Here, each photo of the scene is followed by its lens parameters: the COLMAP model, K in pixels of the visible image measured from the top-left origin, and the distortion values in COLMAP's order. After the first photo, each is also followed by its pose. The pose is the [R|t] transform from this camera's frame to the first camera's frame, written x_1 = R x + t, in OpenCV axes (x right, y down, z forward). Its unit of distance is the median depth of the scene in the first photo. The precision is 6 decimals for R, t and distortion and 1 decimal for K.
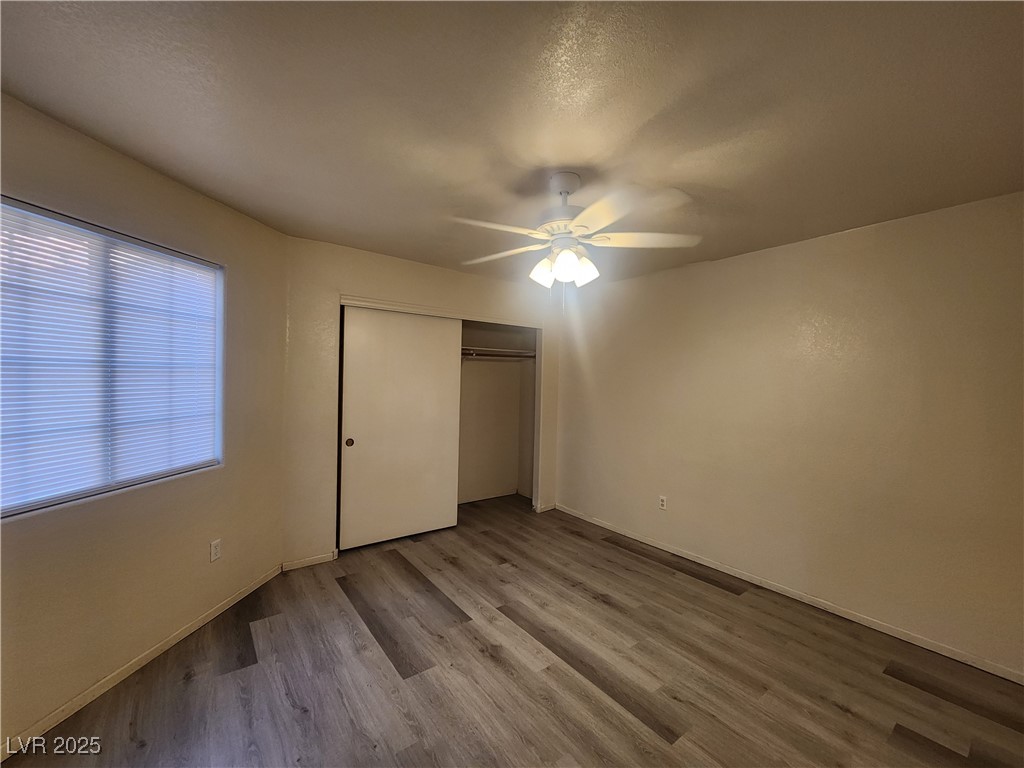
lens RADIAL K [[417.5, 0, 512.3], [0, 417.5, 384.3], [0, 0, 1]] dist [0.000129, -0.001144]
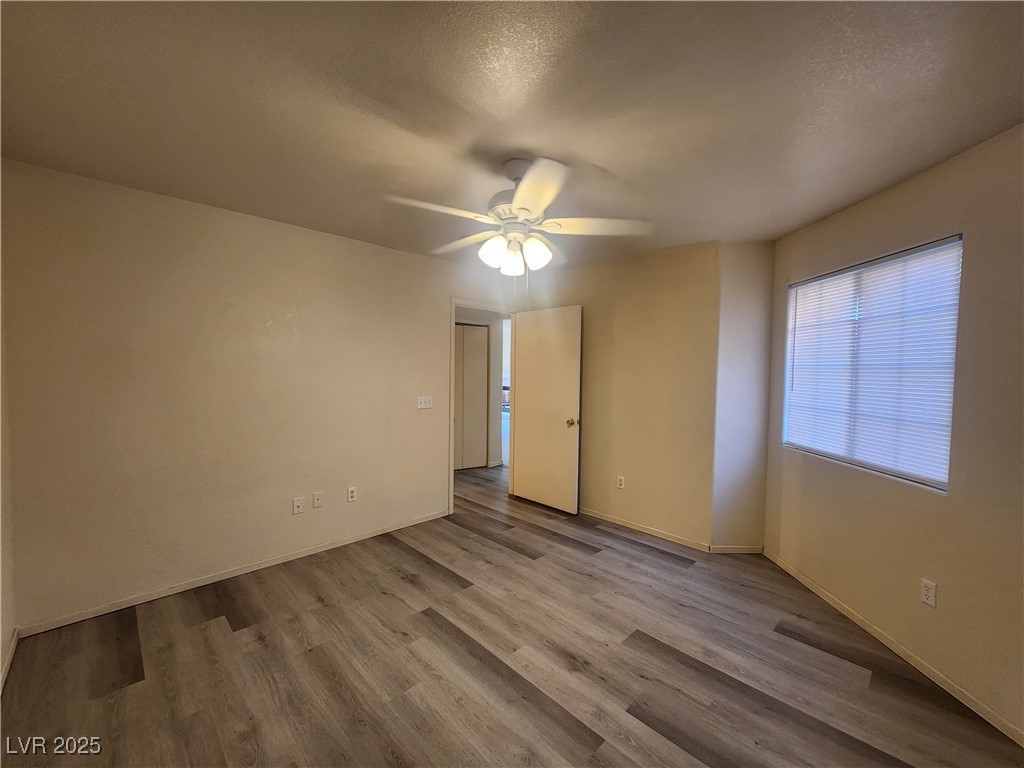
lens RADIAL K [[417.5, 0, 512.3], [0, 417.5, 384.3], [0, 0, 1]] dist [0.000129, -0.001144]
pose [[-0.991487, -0.032577, -0.126063, 0.217016], [-0.039377, 0.997879, 0.051835, -0.016614], [0.124107, 0.056358, -0.990667, 1.771196]]
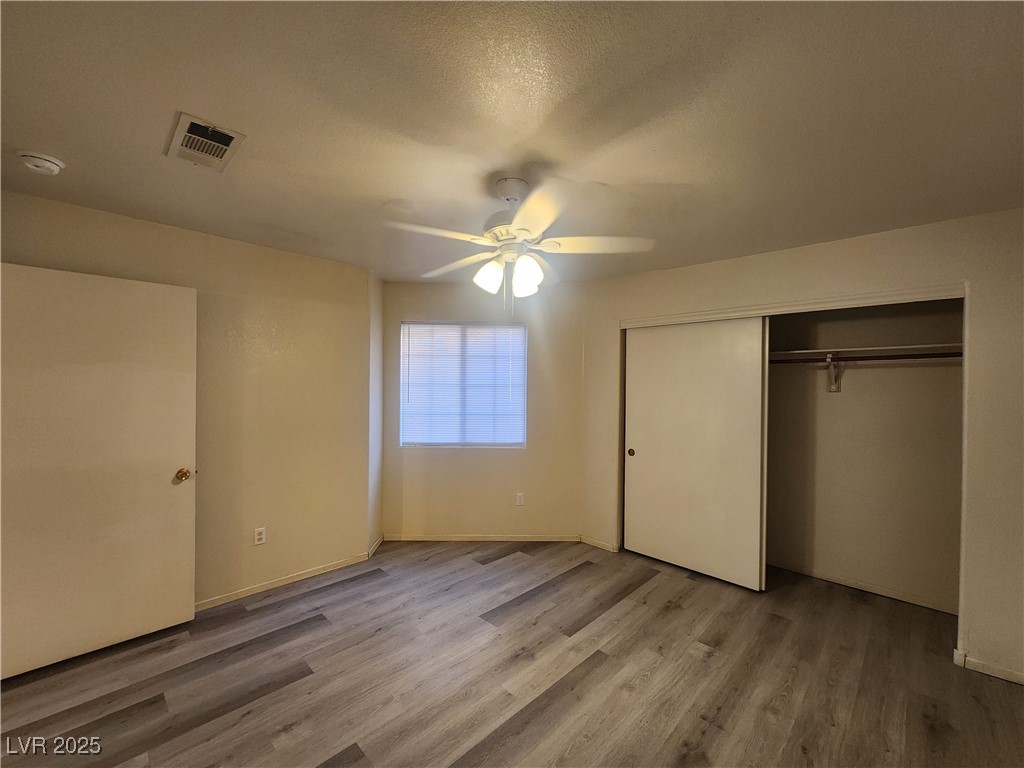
lens RADIAL K [[417.5, 0, 512.3], [0, 417.5, 384.3], [0, 0, 1]] dist [0.000129, -0.001144]
pose [[0.148083, -0.023514, -0.988695, 0.939810], [-0.024127, 0.999334, -0.027381, -0.001960], [0.988681, 0.027909, 0.147417, 0.760270]]
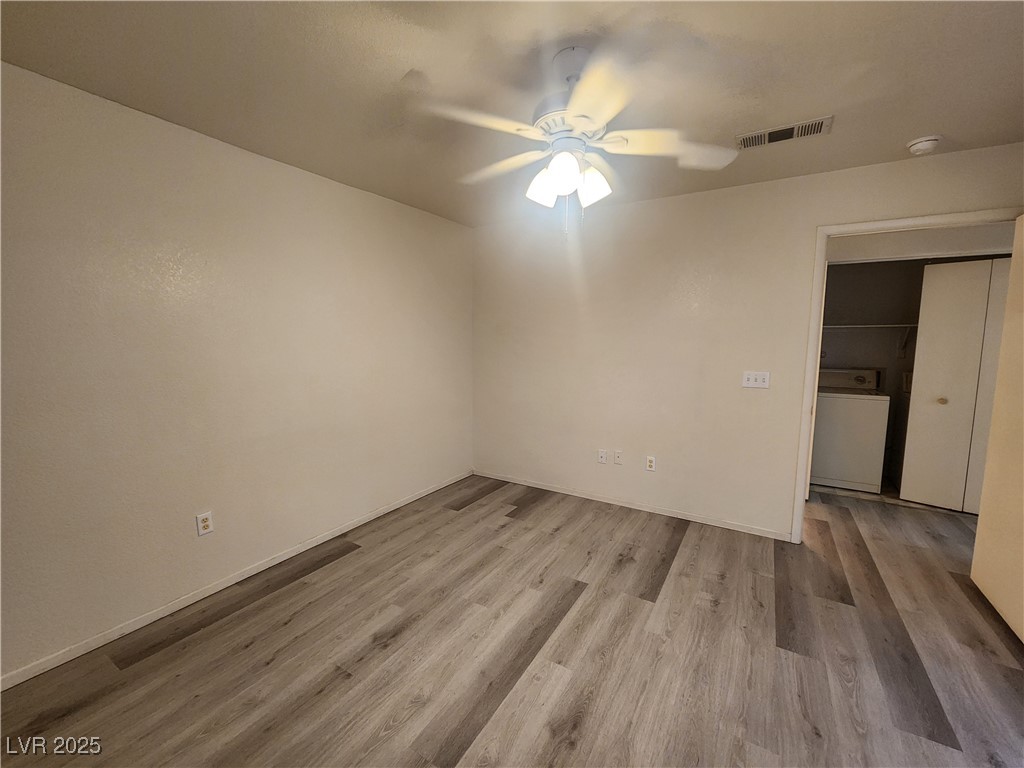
lens RADIAL K [[417.5, 0, 512.3], [0, 417.5, 384.3], [0, 0, 1]] dist [0.000129, -0.001144]
pose [[-0.364474, -0.127658, 0.922422, -0.537715], [0.000197, 0.990548, 0.137164, -0.004422], [-0.931214, 0.050174, -0.361004, 1.231884]]
